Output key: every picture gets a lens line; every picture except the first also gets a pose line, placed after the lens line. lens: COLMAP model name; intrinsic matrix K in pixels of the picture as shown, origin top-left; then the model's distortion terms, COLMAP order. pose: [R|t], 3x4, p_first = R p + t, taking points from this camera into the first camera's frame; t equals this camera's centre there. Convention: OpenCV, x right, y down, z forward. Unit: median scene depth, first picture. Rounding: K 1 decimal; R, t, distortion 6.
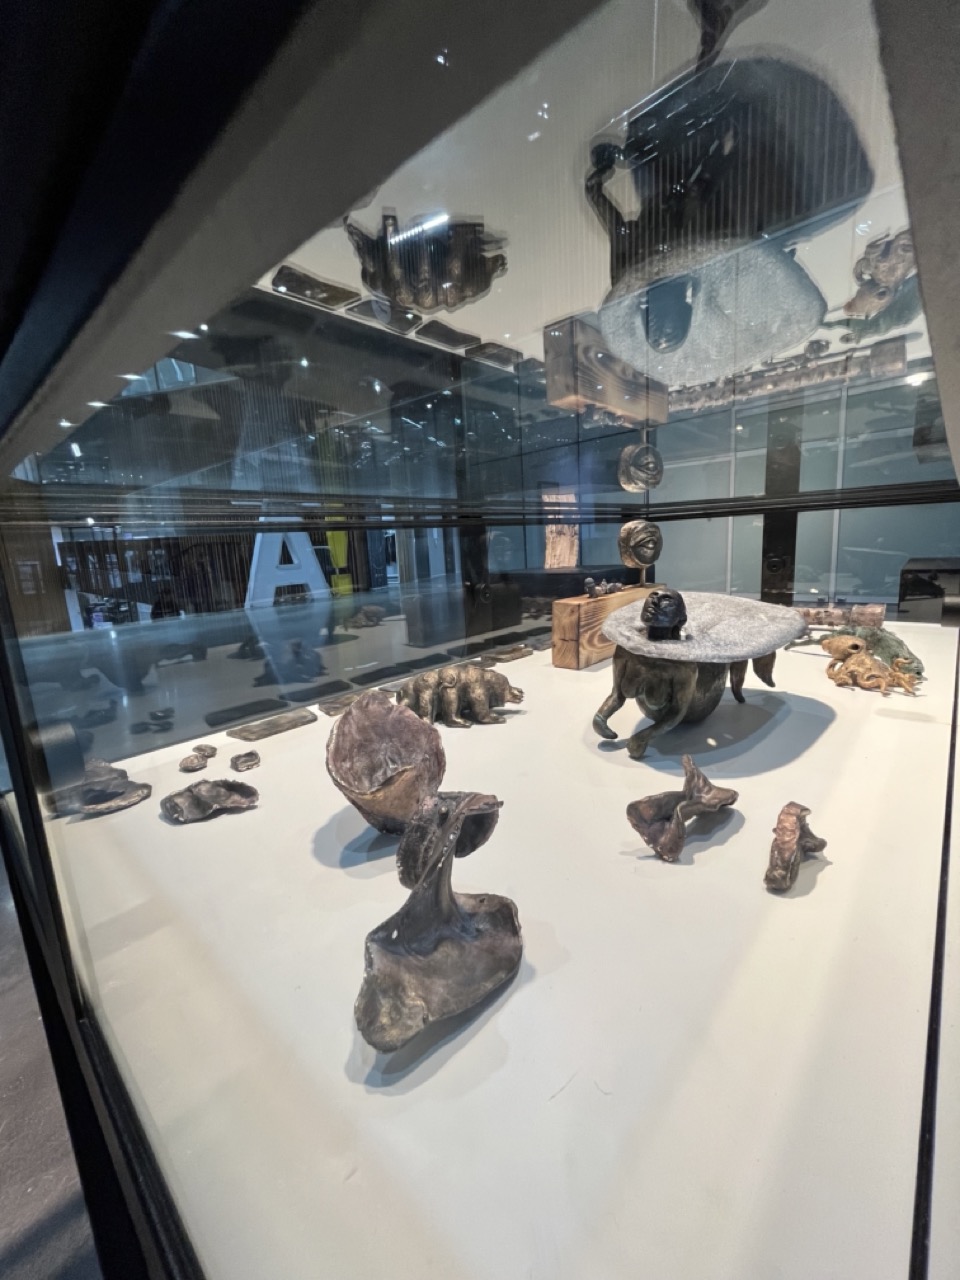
lens RADIAL K [[518.6, 0, 479.9], [0, 518.6, 638.6], [0, 0, 1]] dist [-0.000692, -0.000633]
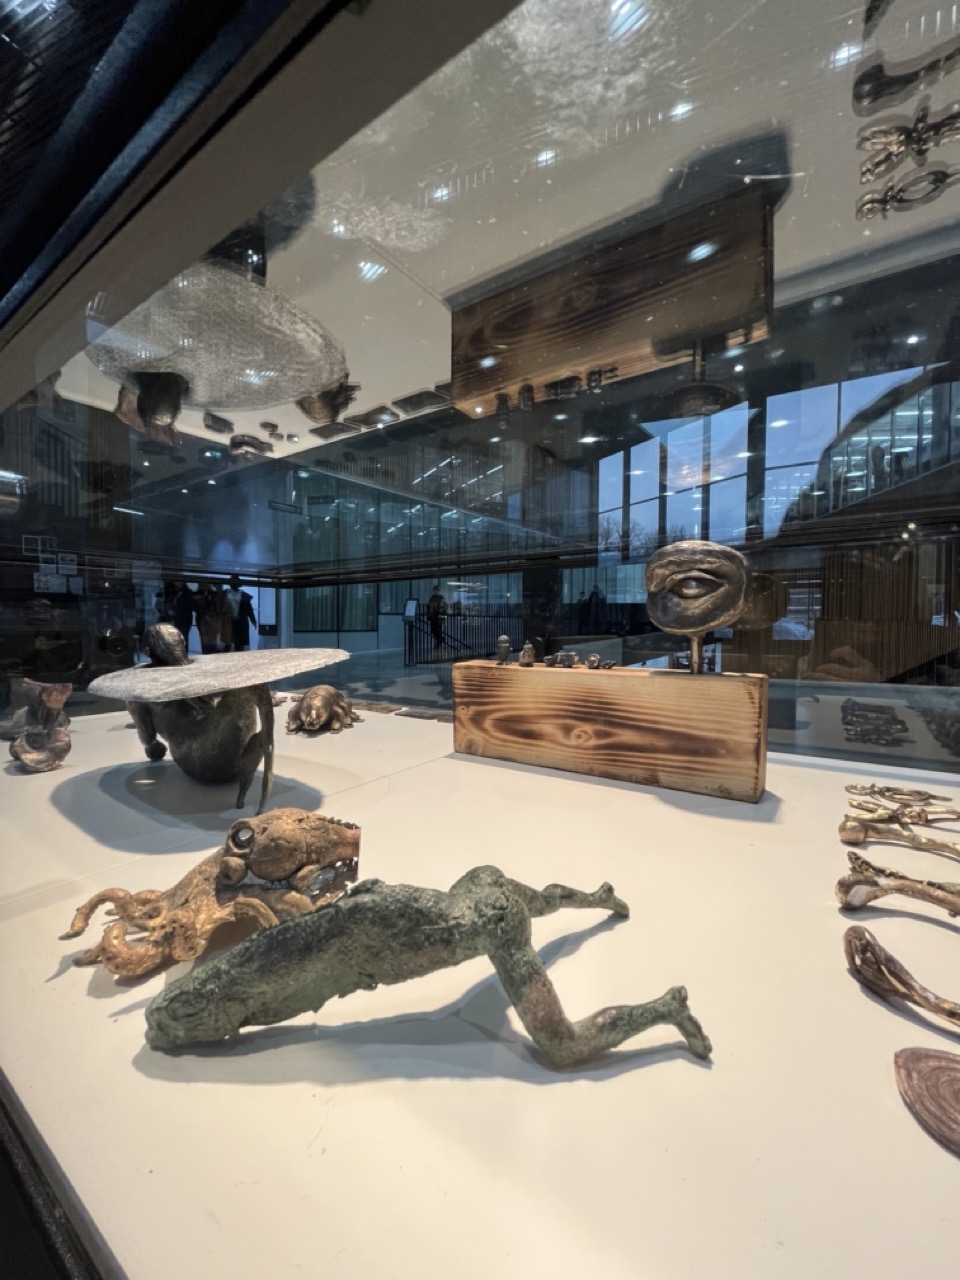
lens RADIAL K [[518.6, 0, 481.0], [0, 518.6, 639.6], [0, 0, 1]] dist [-0.000692, -0.000633]
pose [[0.135862, 0.079599, -0.987525, 0.873079], [-0.183547, 0.981534, 0.053864, -0.138288], [0.973577, 0.173939, 0.147963, 0.841833]]
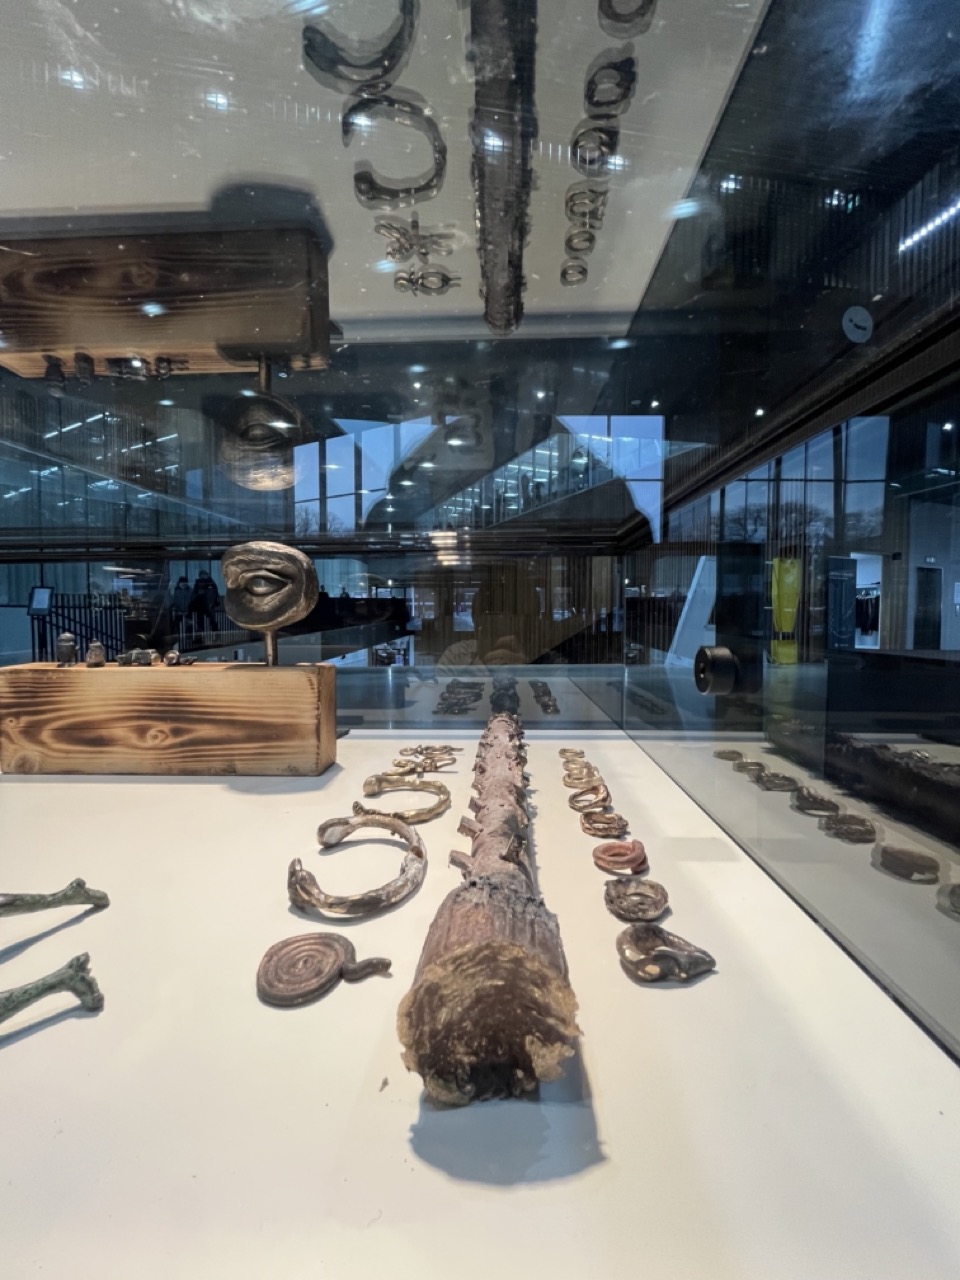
lens RADIAL K [[518.6, 0, 480.3], [0, 518.6, 639.5], [0, 0, 1]] dist [-0.000692, -0.000633]
pose [[0.639574, 0.080327, -0.764521, 0.969328], [-0.165181, 0.985655, -0.034624, -0.163460], [0.750773, 0.148429, 0.643668, 0.945016]]
